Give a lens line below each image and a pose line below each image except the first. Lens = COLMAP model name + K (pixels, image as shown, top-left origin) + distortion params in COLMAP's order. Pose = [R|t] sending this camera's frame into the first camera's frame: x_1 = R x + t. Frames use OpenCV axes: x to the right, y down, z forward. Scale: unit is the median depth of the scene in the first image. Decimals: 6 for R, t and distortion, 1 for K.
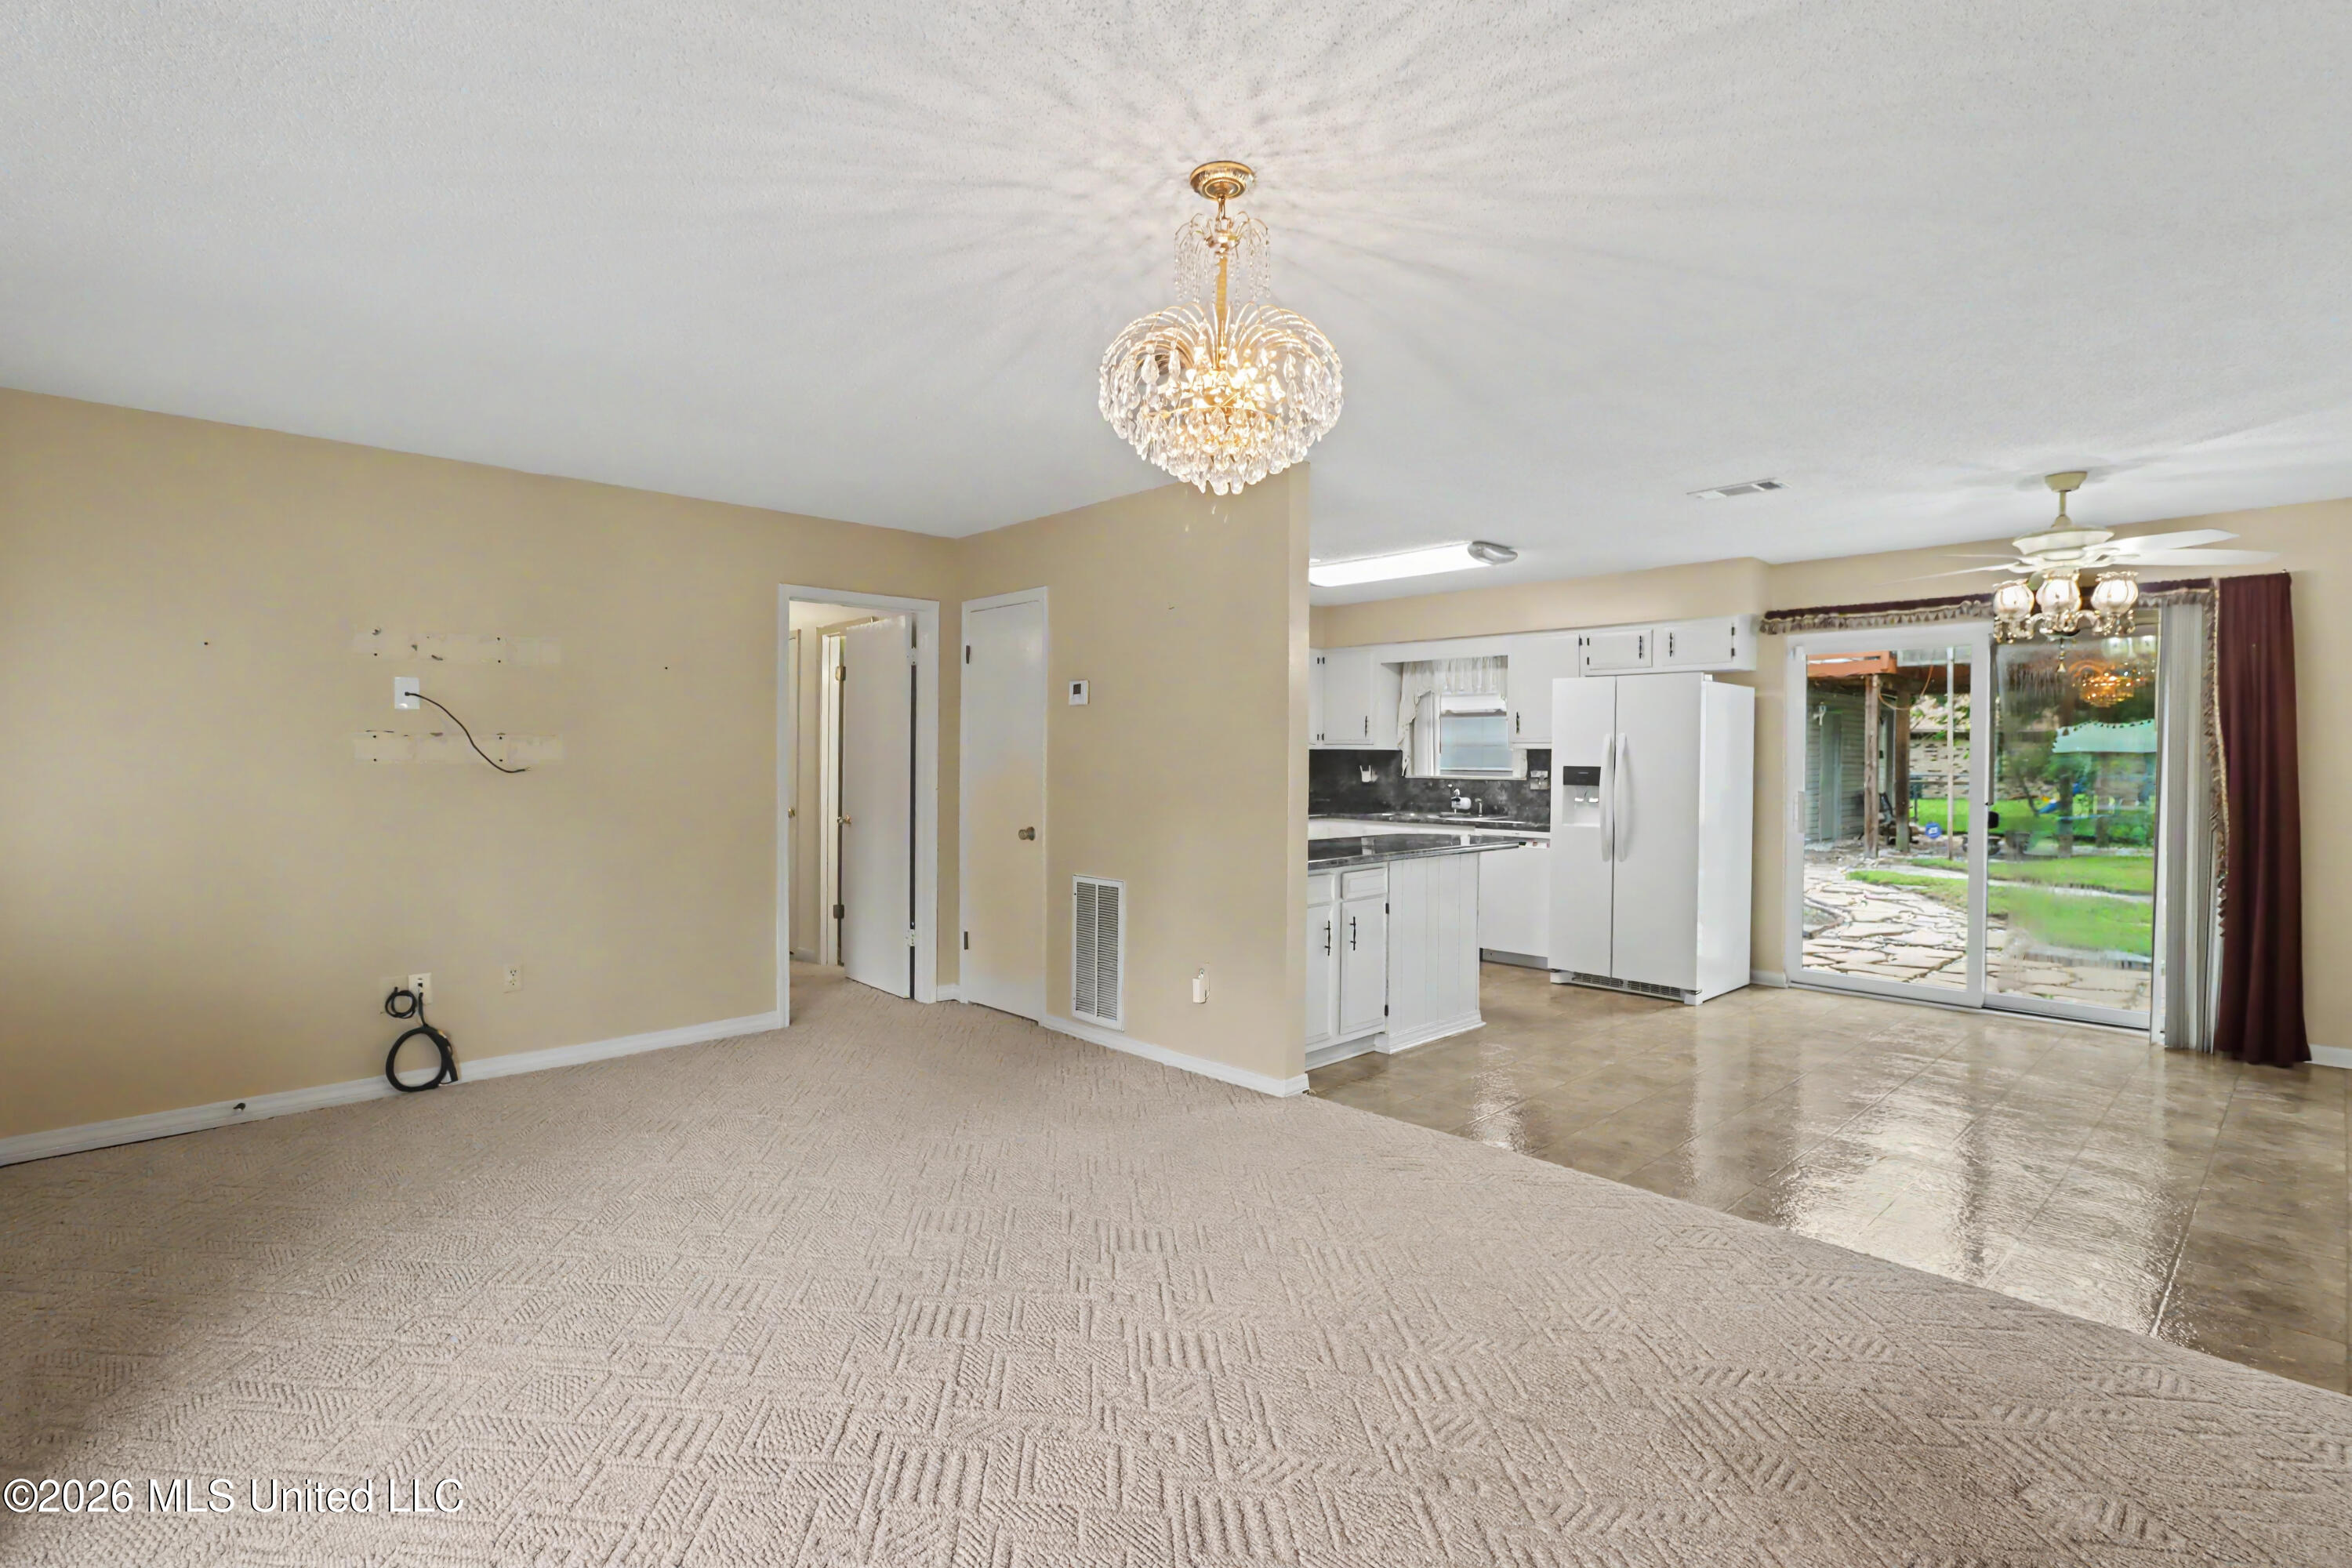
lens RADIAL K [[1112.6, 0, 1138.2], [0, 1112.6, 769.0], [0, 0, 1]] dist [0.000703, -0.000154]
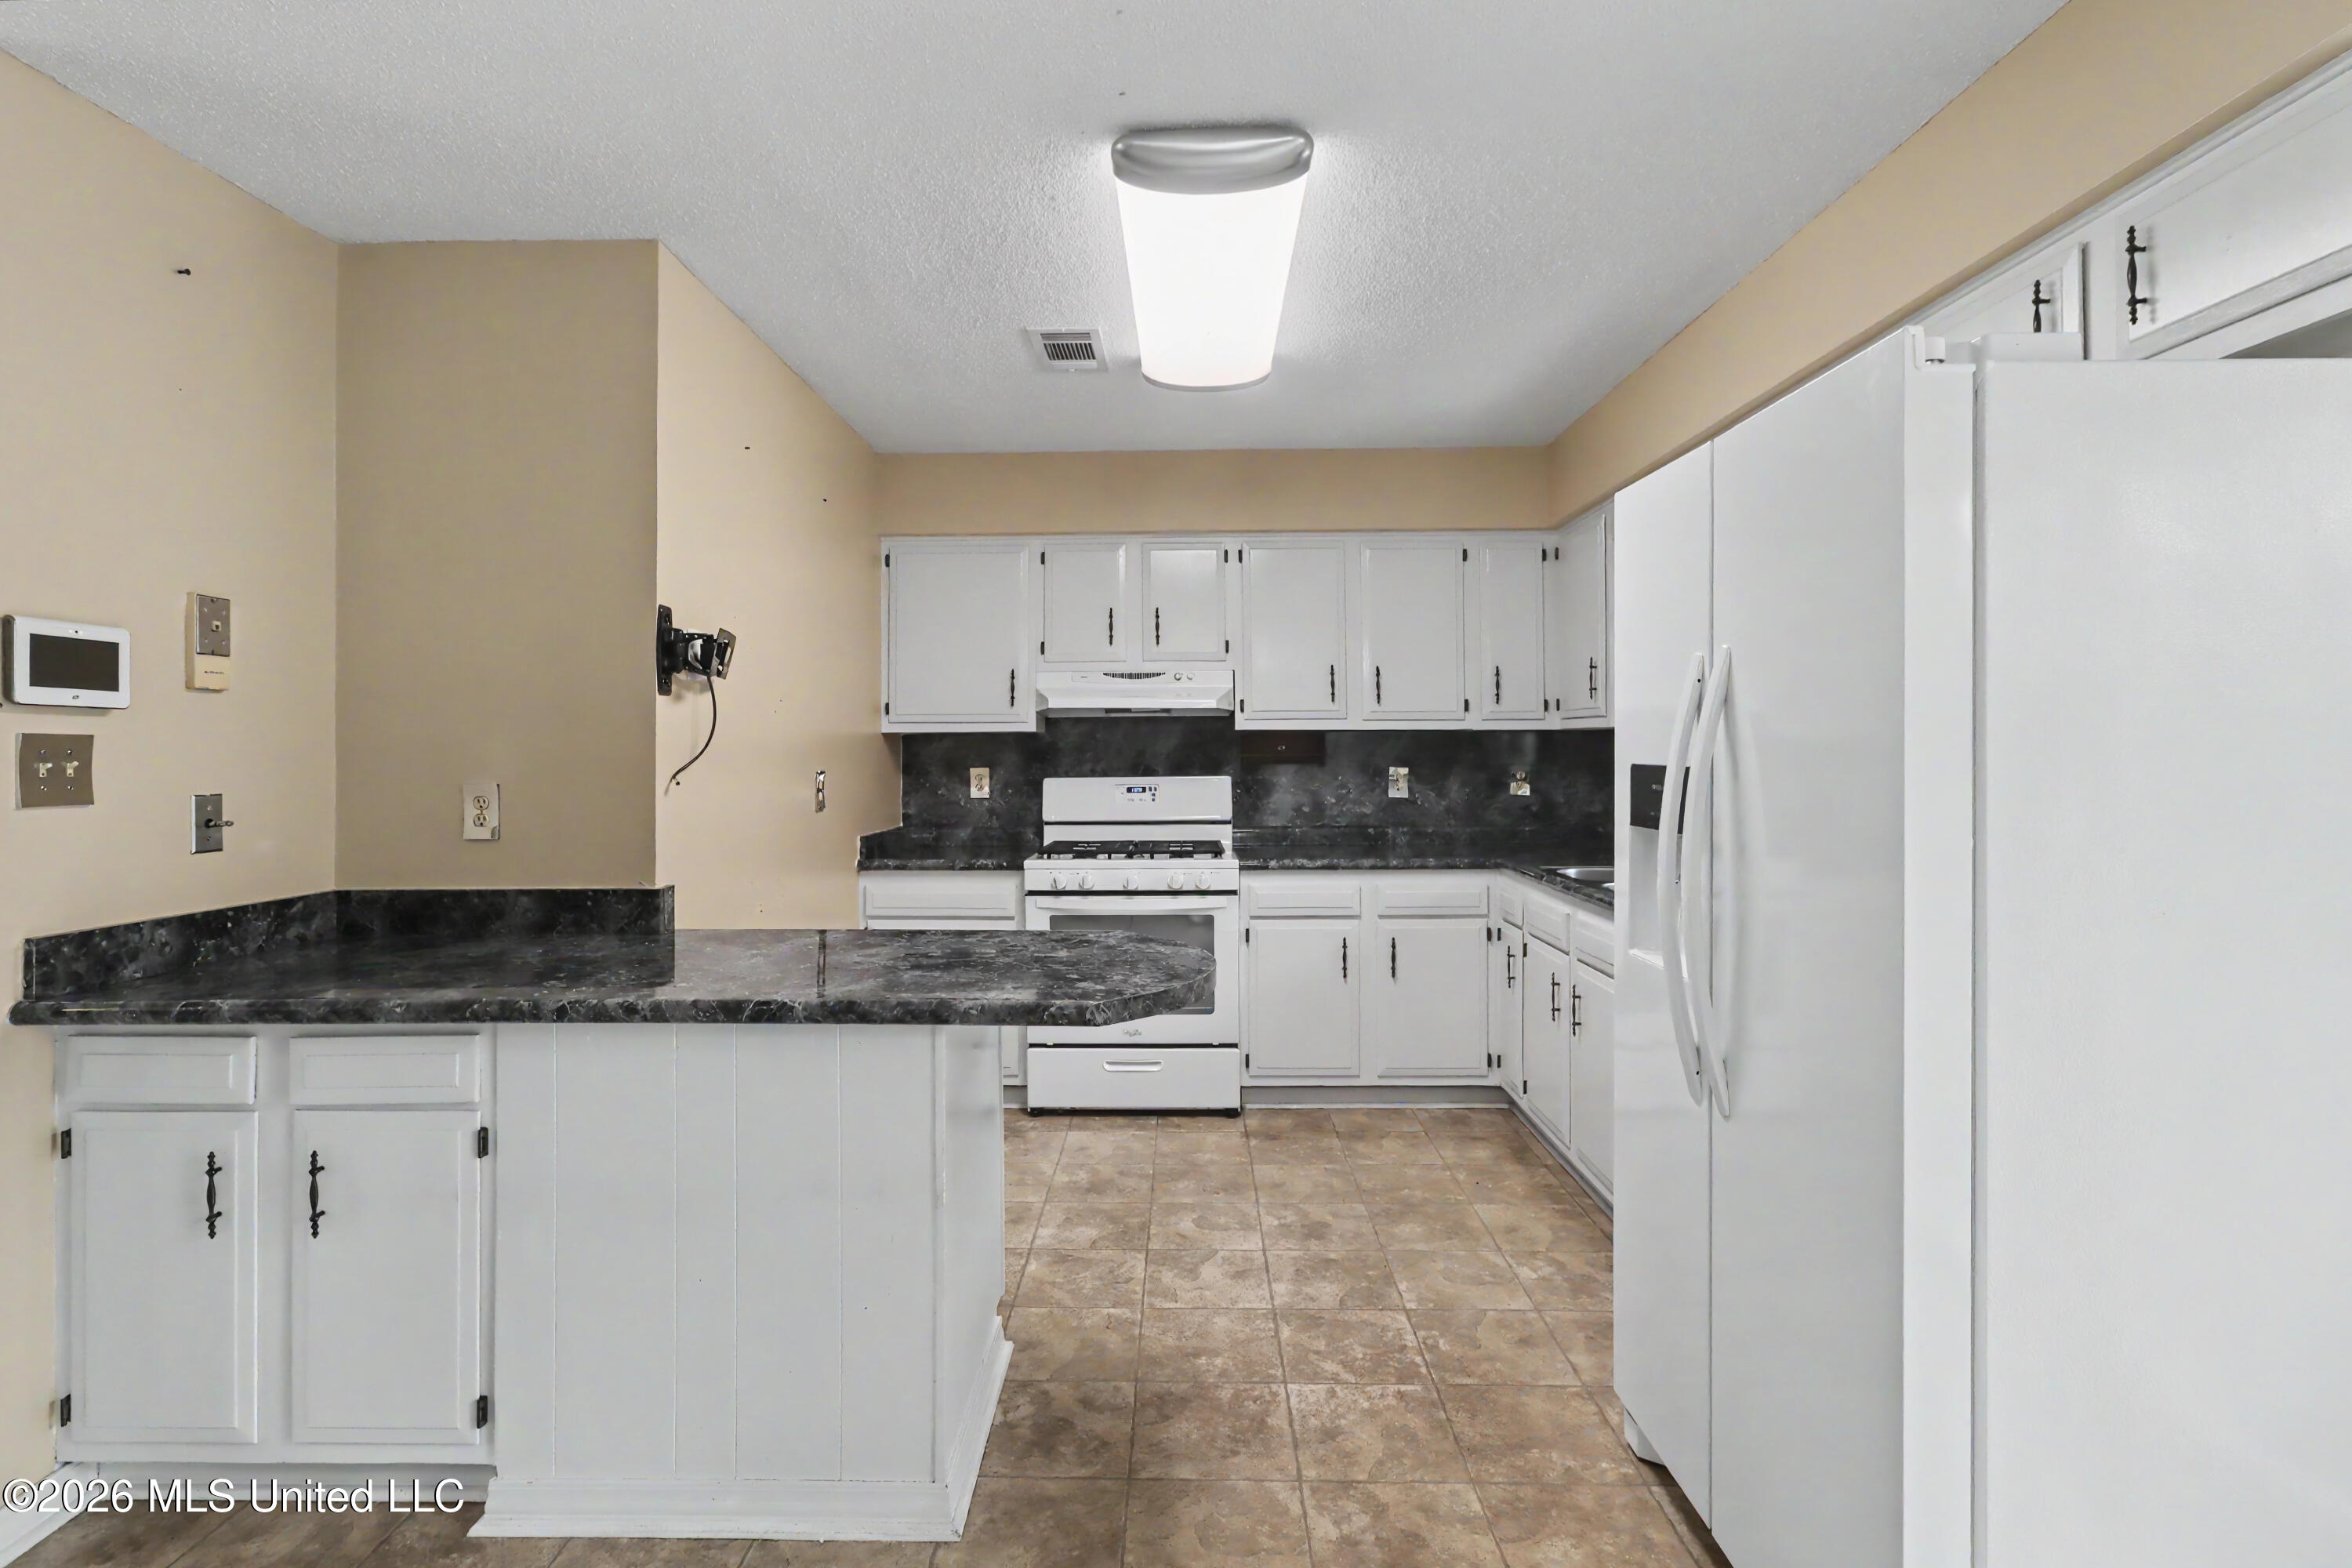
lens RADIAL K [[1117.1, 0, 1154.5], [0, 1117.1, 751.7], [0, 0, 1]] dist [0.001684, 0.000926]
pose [[0.719105, -0.006117, -0.694875, 0.516701], [0.001134, 0.999970, -0.007629, -0.004645], [0.694901, 0.004698, 0.719090, 0.698211]]
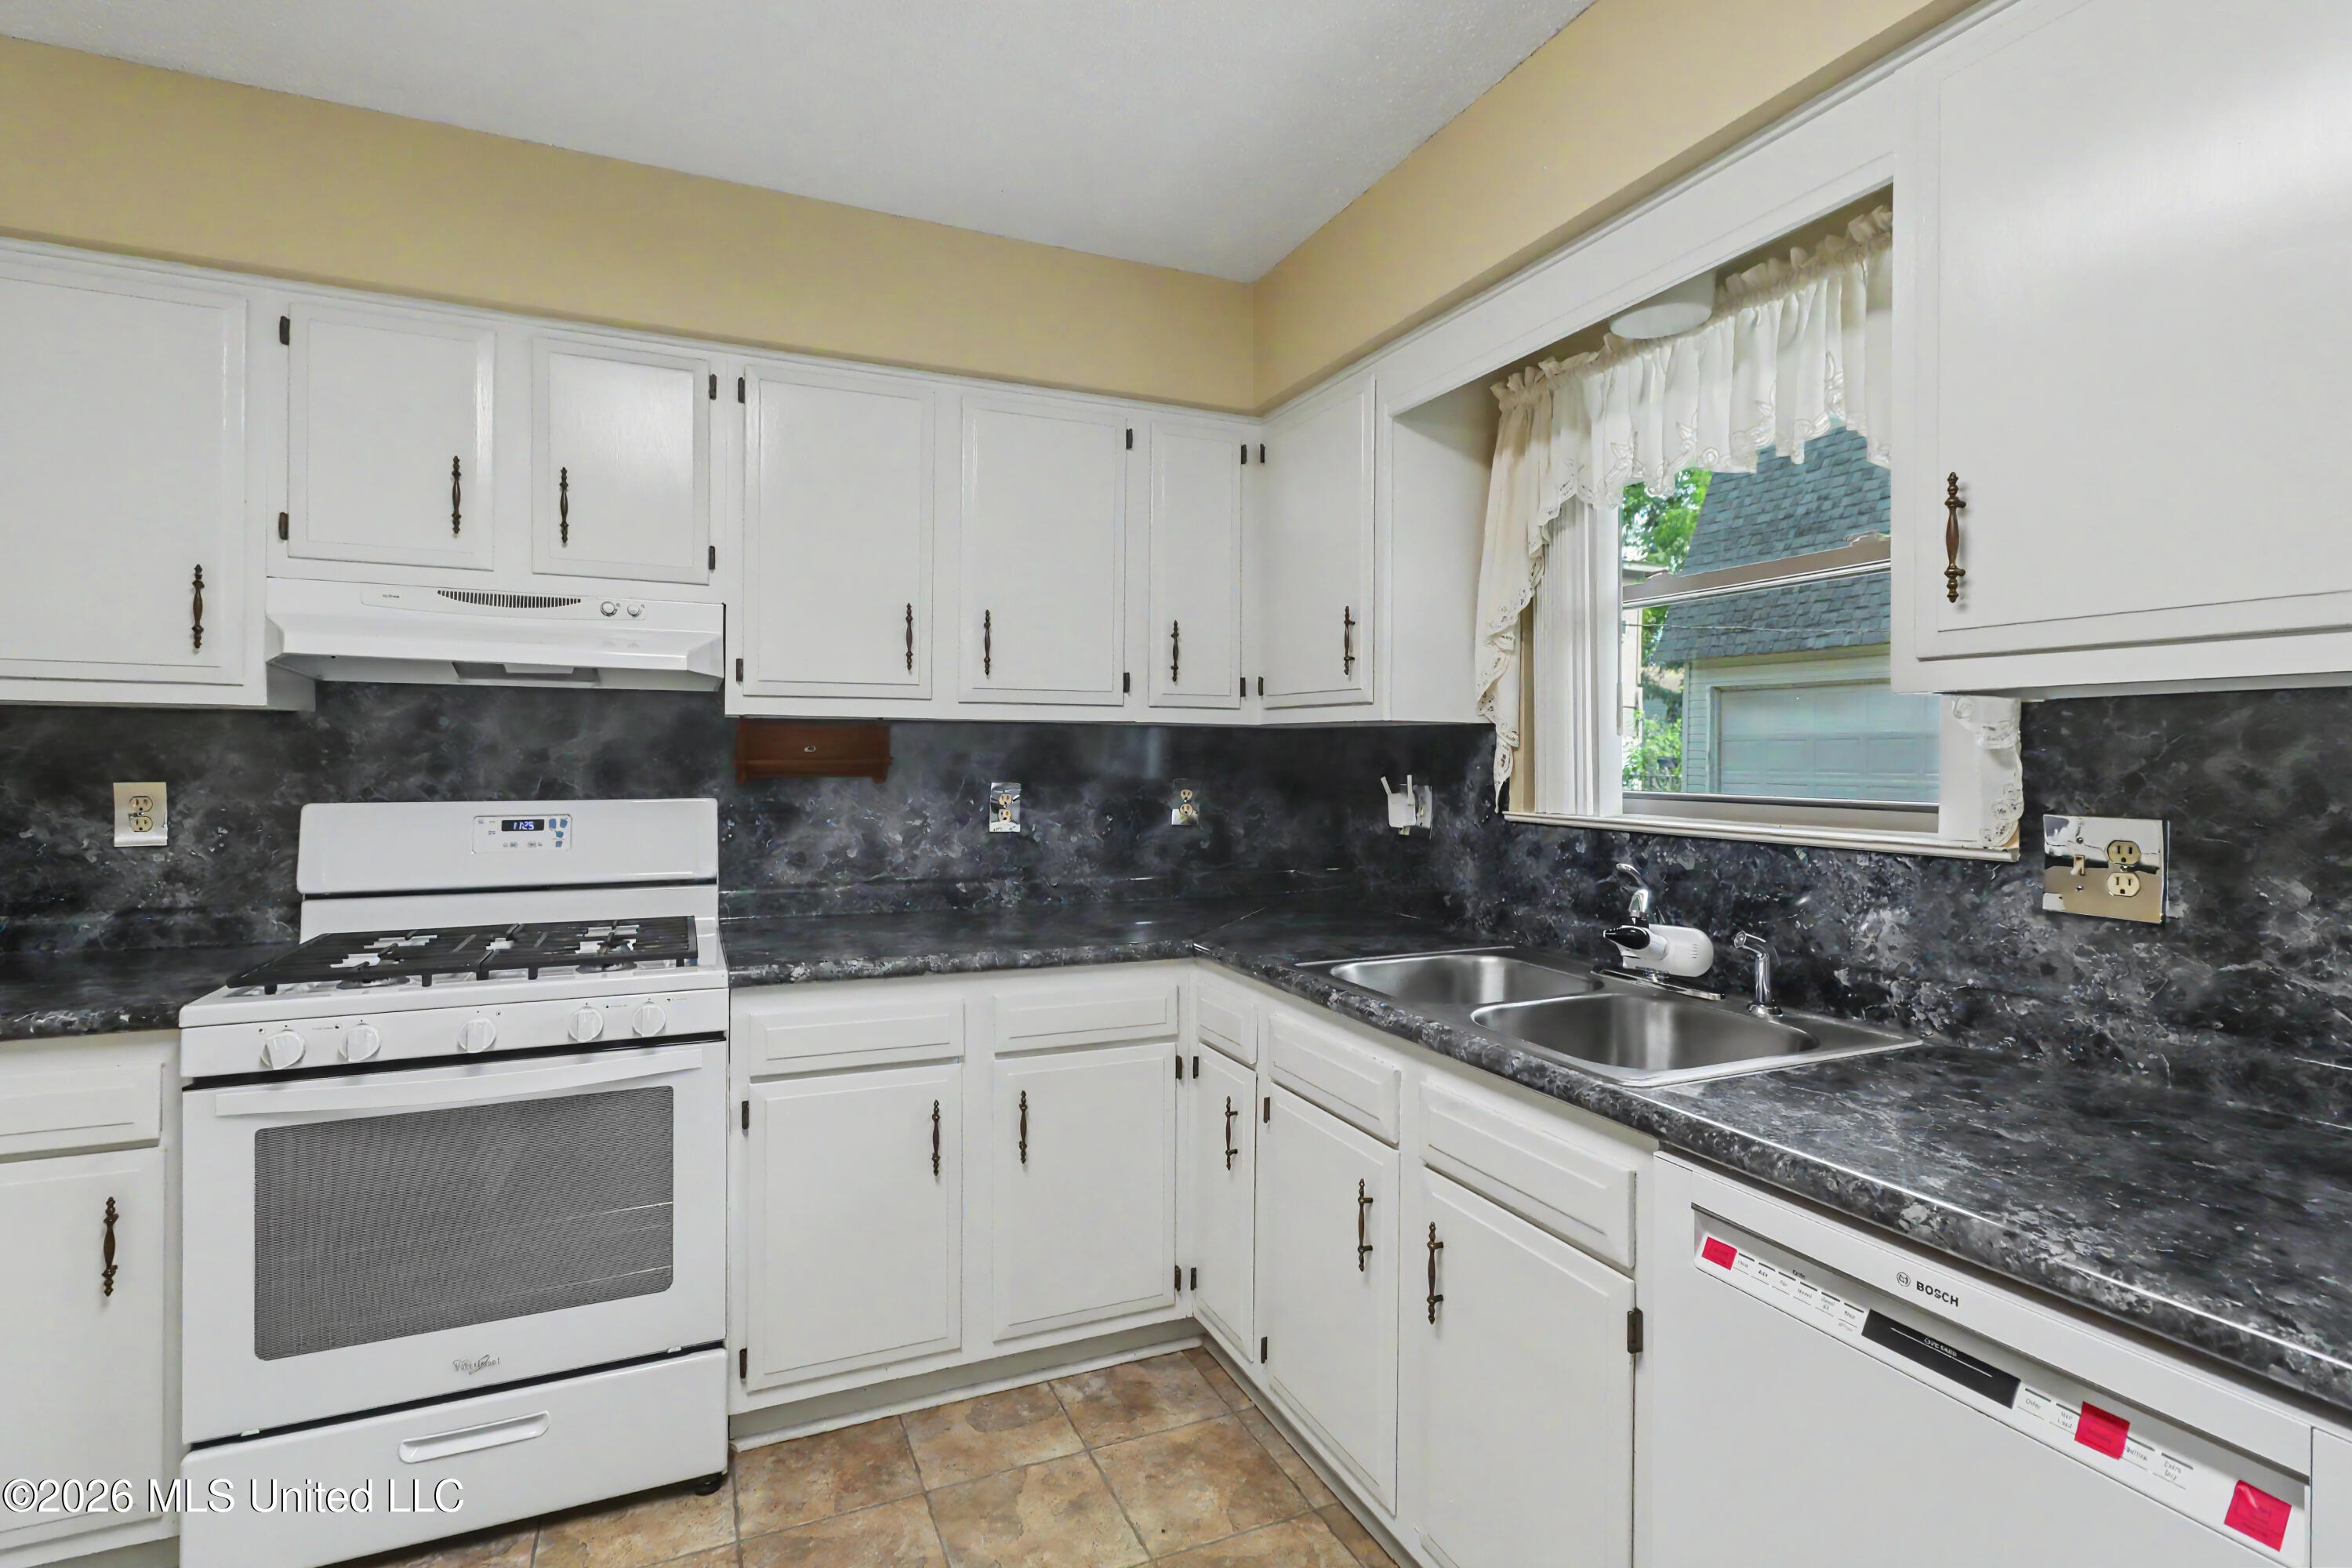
lens RADIAL K [[1111.9, 0, 1164.6], [0, 1111.9, 759.0], [0, 0, 1]] dist [-0.021573, 0.019893]
pose [[0.945965, 0.002681, -0.324258, 0.328027], [-0.006074, 0.999937, -0.009451, -0.005715], [0.324212, 0.010910, 0.945922, 0.931019]]
